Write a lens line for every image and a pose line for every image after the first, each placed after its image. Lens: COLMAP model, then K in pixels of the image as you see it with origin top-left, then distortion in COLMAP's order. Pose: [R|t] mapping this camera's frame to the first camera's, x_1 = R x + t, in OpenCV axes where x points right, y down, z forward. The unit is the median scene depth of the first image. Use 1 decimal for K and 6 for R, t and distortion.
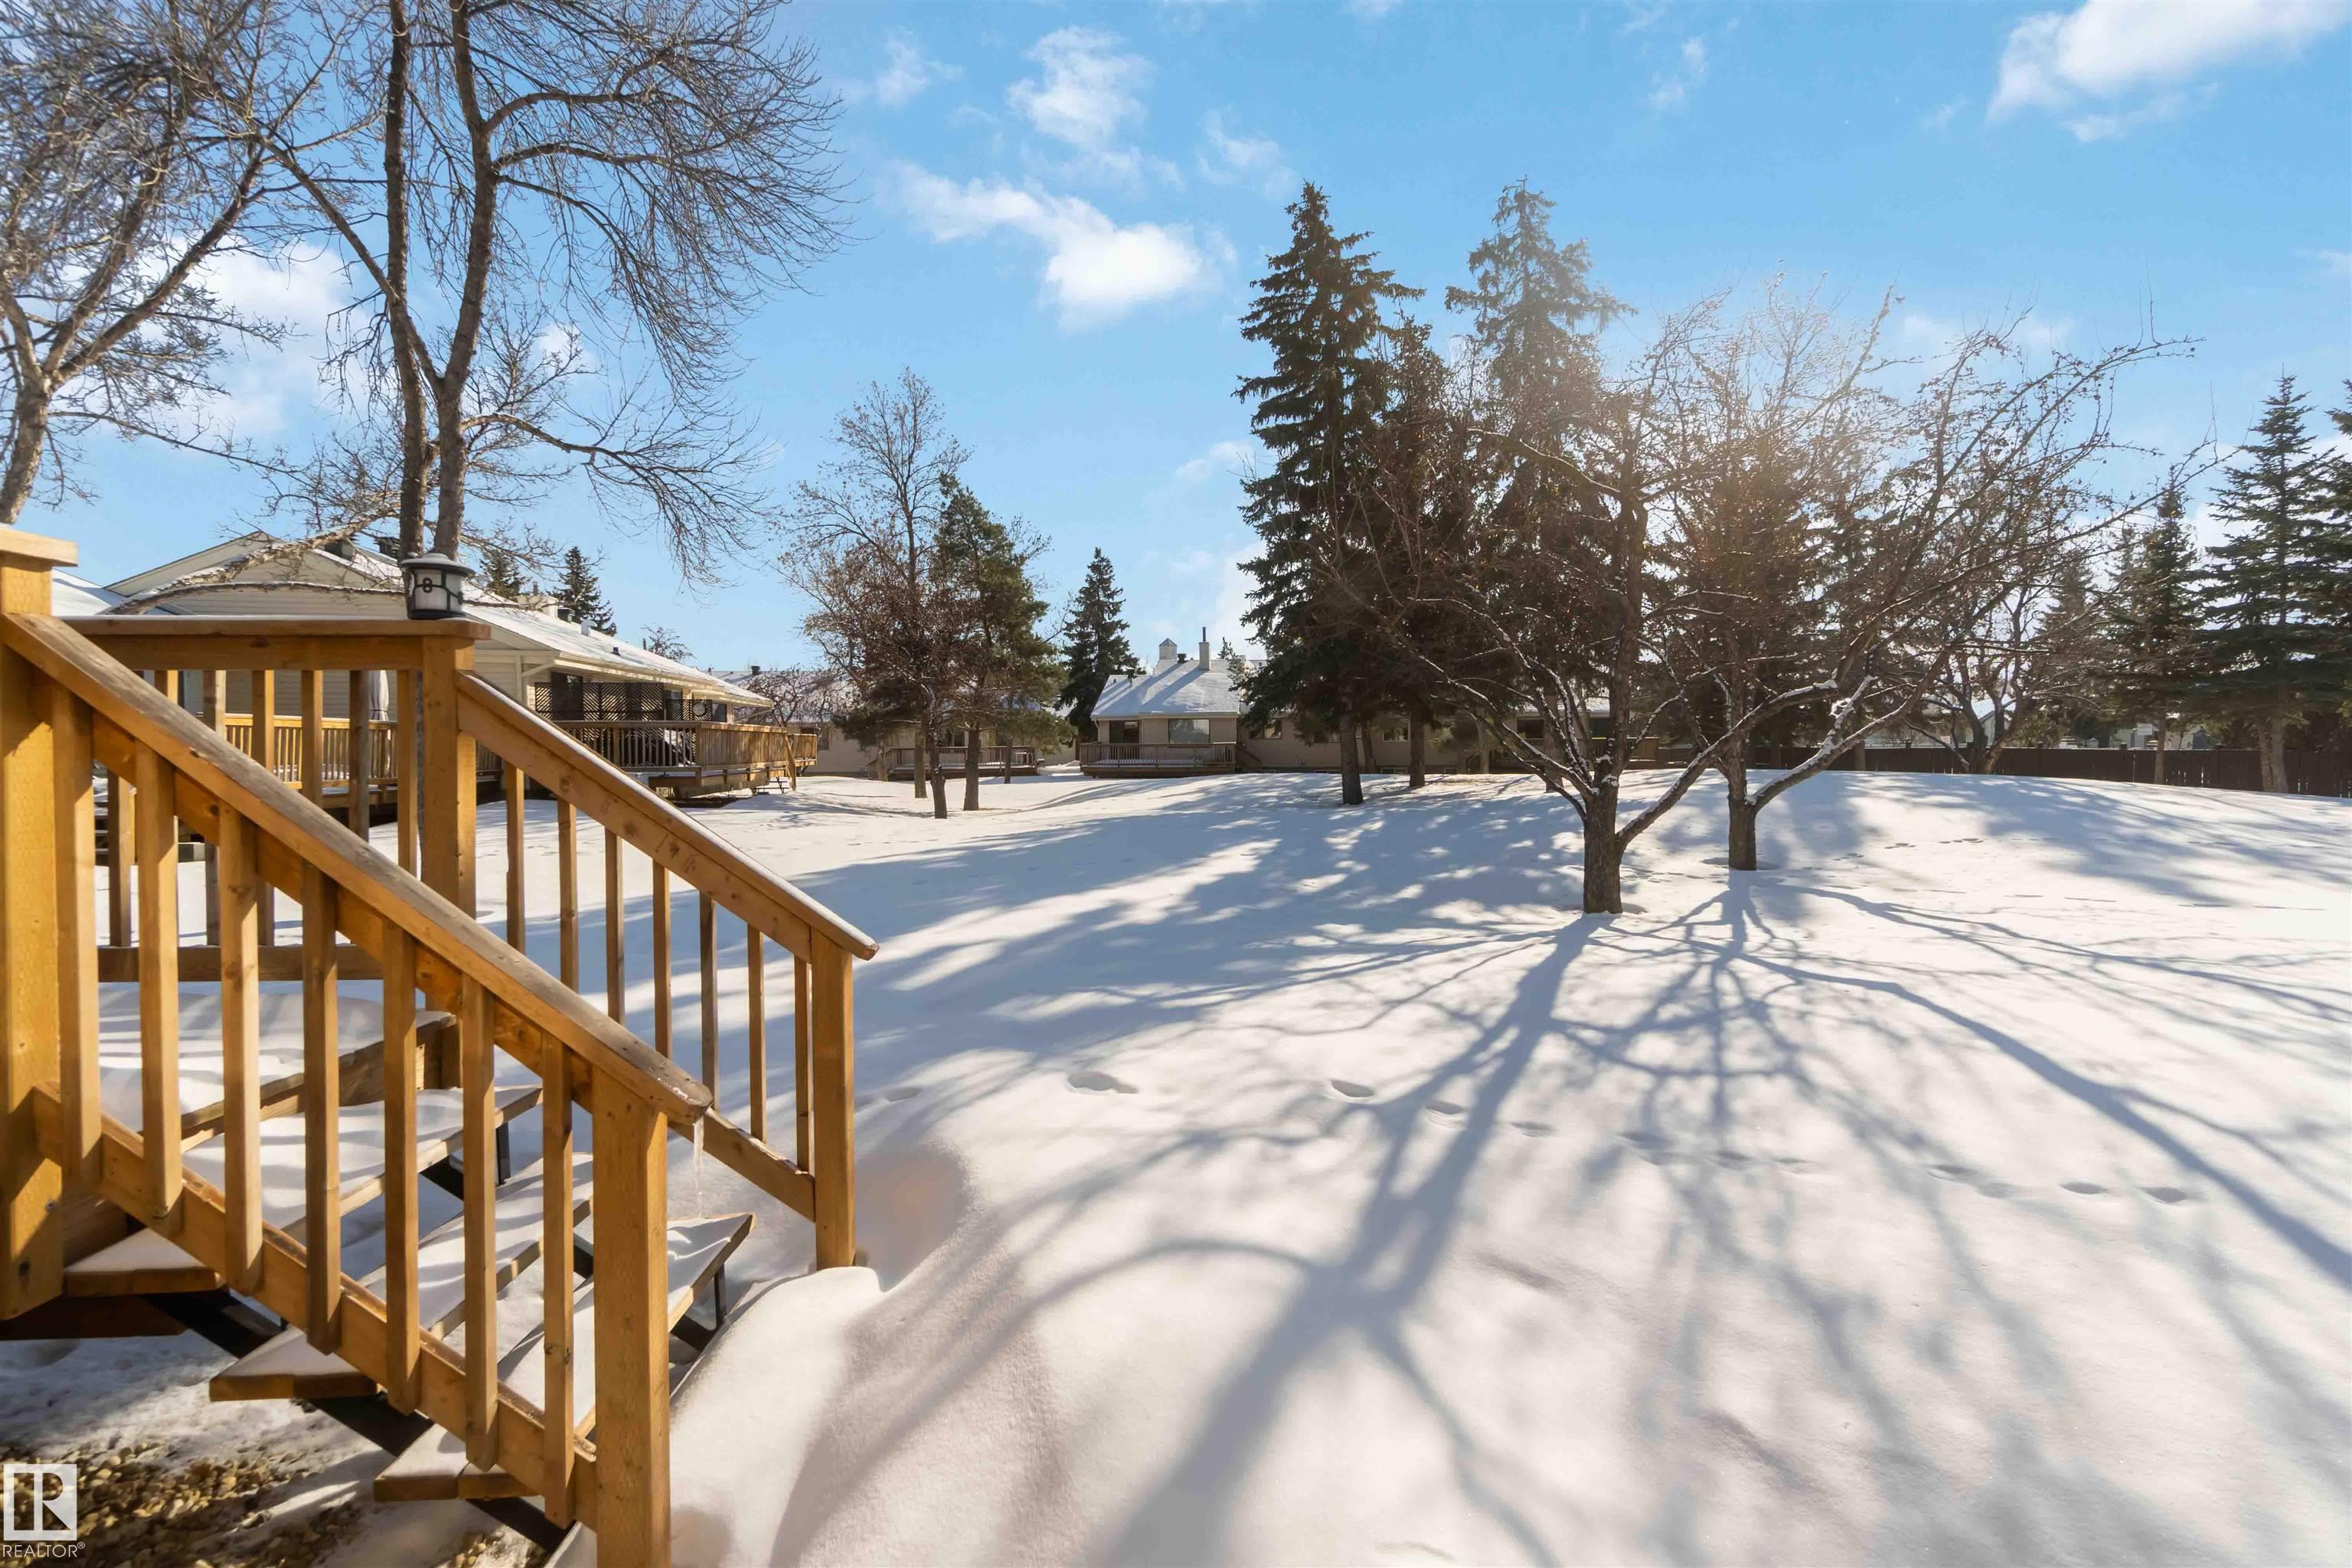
lens RADIAL K [[1004.8, 0, 1174.2], [0, 1004.8, 765.3], [0, 0, 1]] dist [-0.000270, 0.000778]
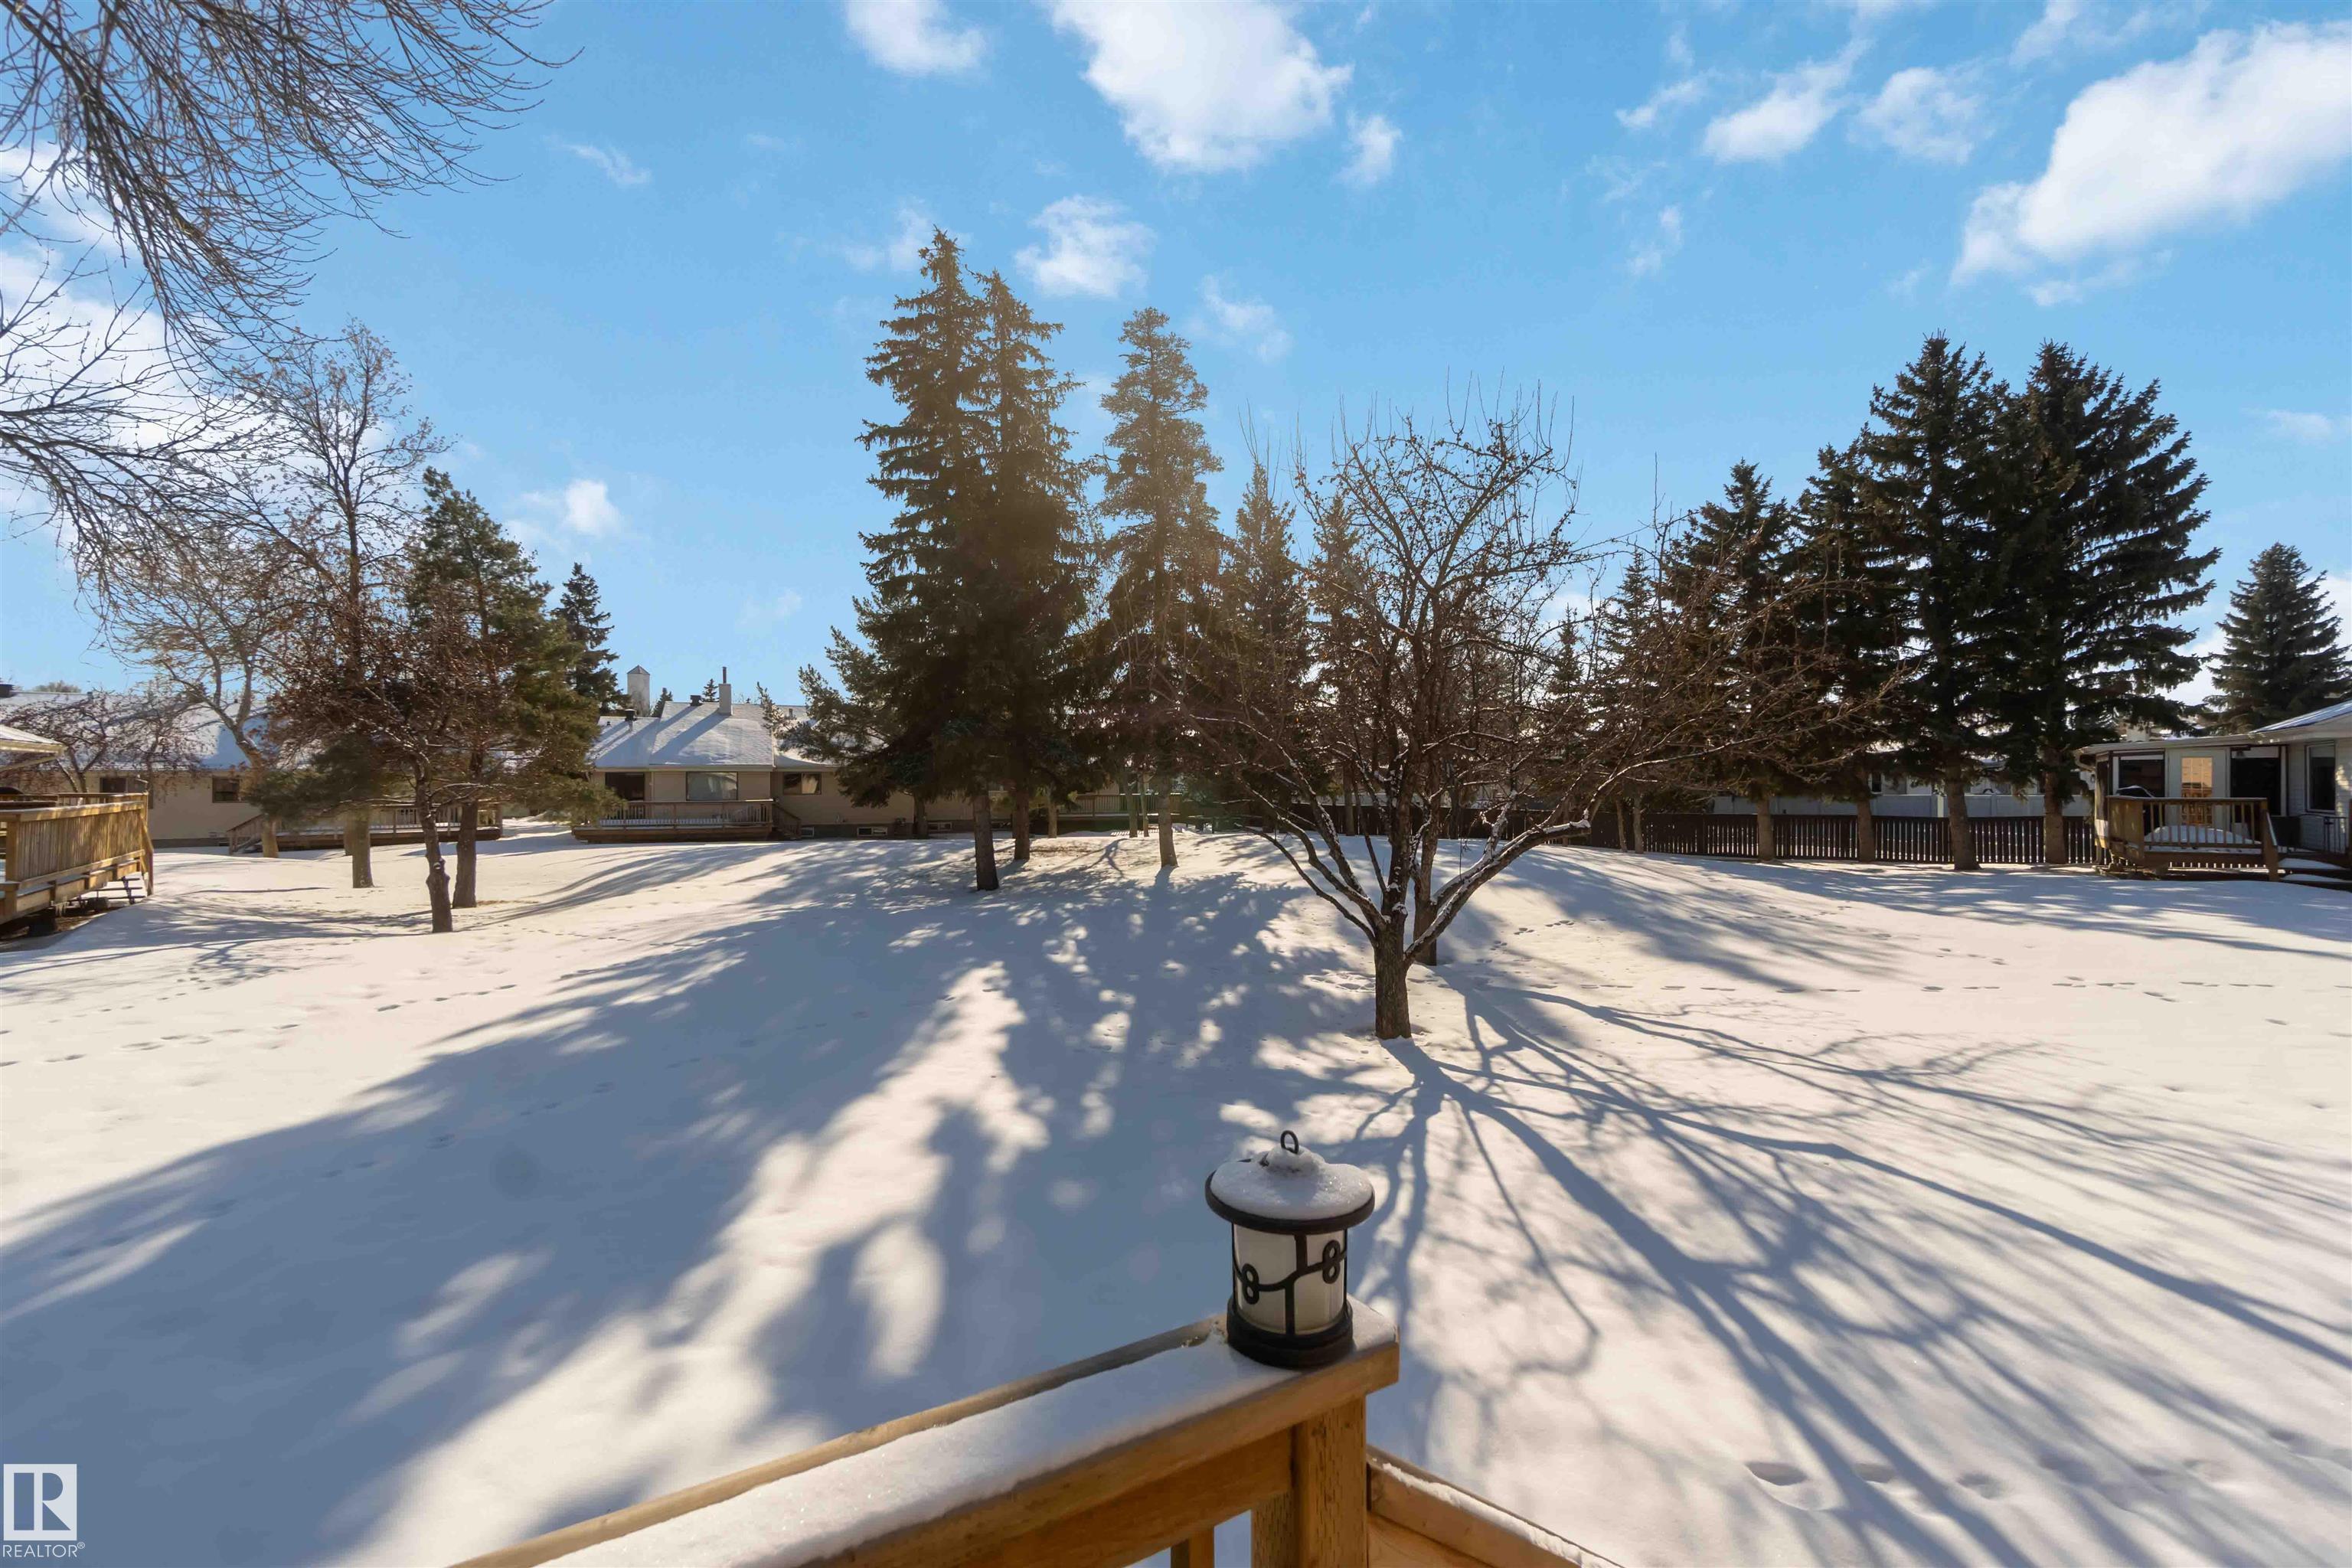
lens RADIAL K [[1001.5, 0, 1170.0], [0, 1001.5, 775.5], [0, 0, 1]] dist [-0.002436, -0.000171]
pose [[0.881986, 0.008044, 0.471208, -0.115937], [0.005501, 0.999610, -0.027361, -0.042003], [-0.471244, 0.026724, 0.881598, 0.085979]]
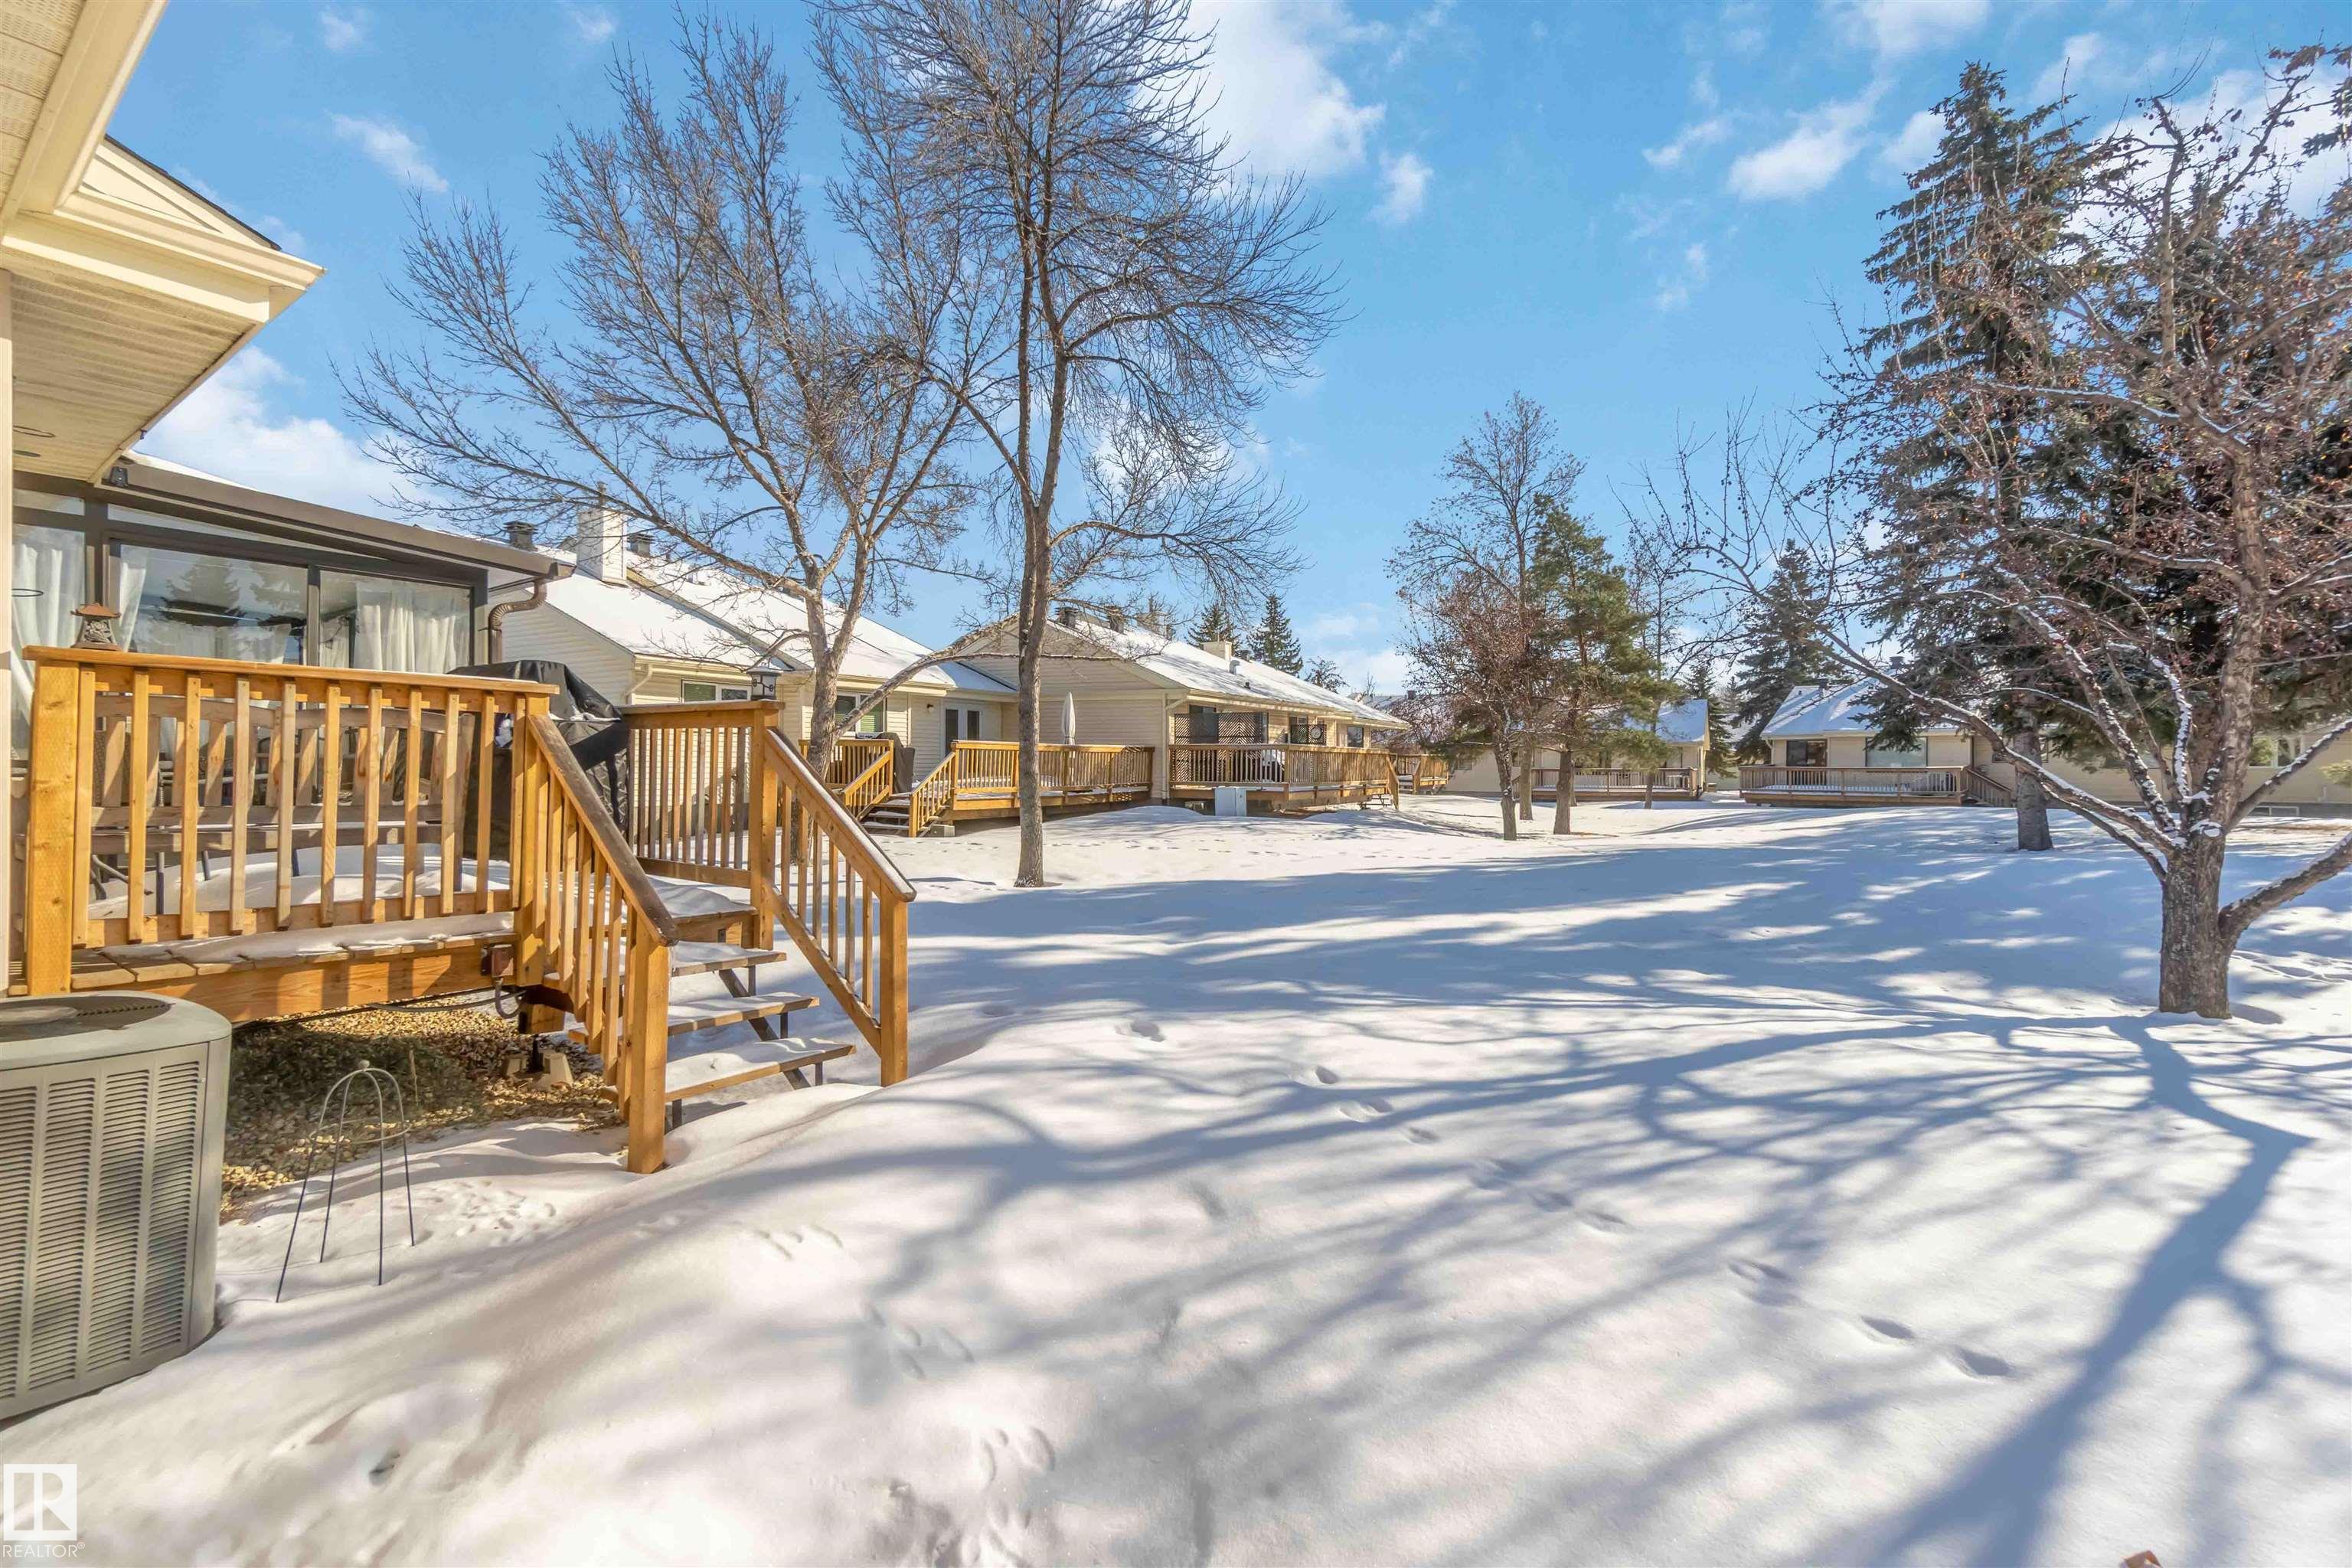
lens RADIAL K [[1004.8, 0, 1174.2], [0, 1004.8, 765.3], [0, 0, 1]] dist [-0.000270, 0.000778]
pose [[0.790961, 0.010130, -0.611783, 0.128385], [-0.022027, 0.999686, -0.011926, -0.002208], [0.611470, 0.022909, 0.790936, -0.002364]]
